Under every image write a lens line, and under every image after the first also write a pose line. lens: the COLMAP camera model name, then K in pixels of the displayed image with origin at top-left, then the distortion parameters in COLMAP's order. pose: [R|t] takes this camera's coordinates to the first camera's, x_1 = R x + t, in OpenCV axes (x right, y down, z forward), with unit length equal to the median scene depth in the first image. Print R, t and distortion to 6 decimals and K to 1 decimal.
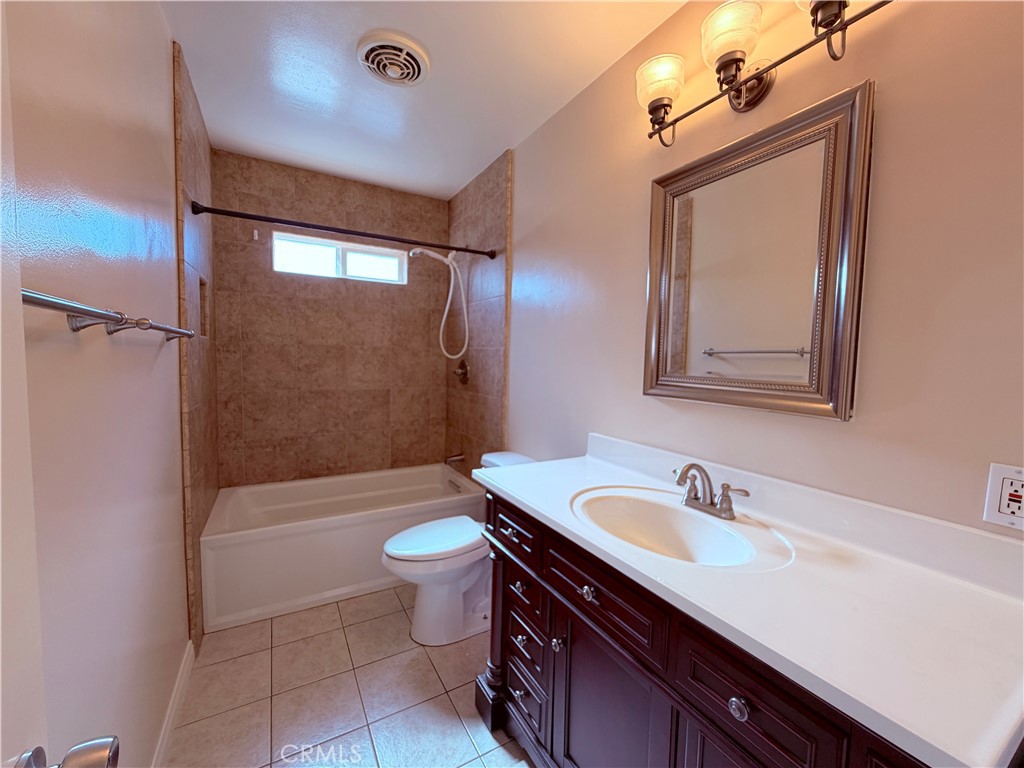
lens RADIAL K [[408.1, 0, 510.5], [0, 408.1, 385.3], [0, 0, 1]] dist [0.000224, 0.000239]
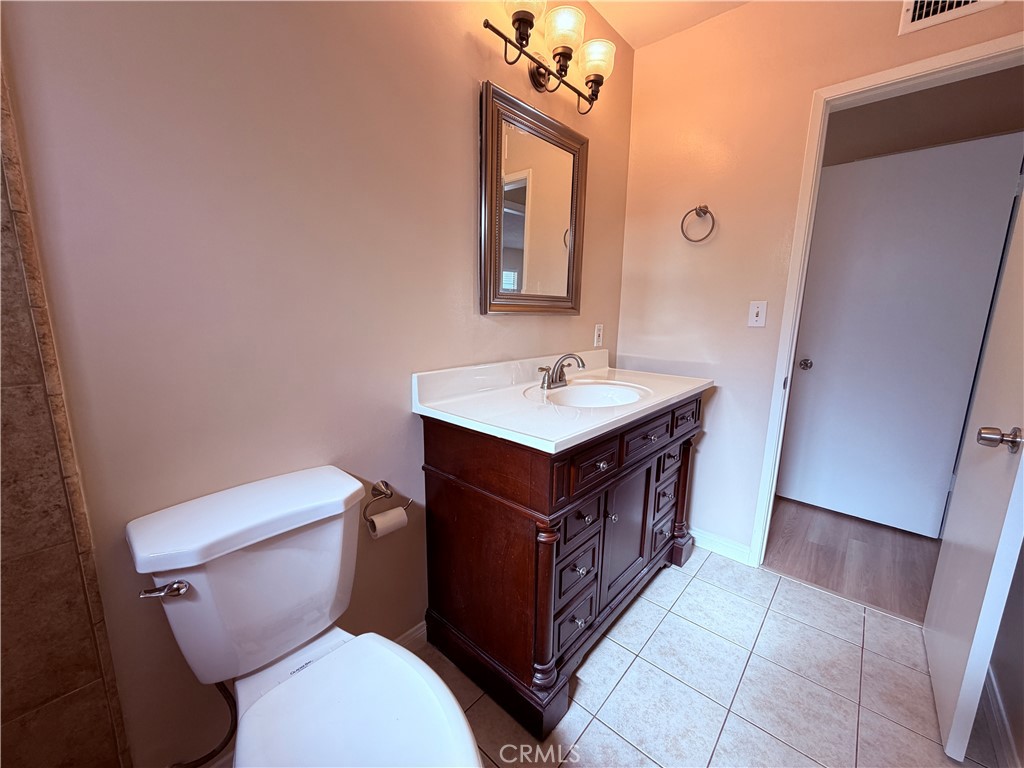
lens RADIAL K [[408.1, 0, 510.5], [0, 408.1, 385.3], [0, 0, 1]] dist [0.000224, 0.000239]
pose [[-0.305150, -0.230143, 0.924077, -0.885700], [0.036486, 0.966821, 0.252837, -0.087004], [-0.951605, 0.110869, -0.286628, 1.662767]]
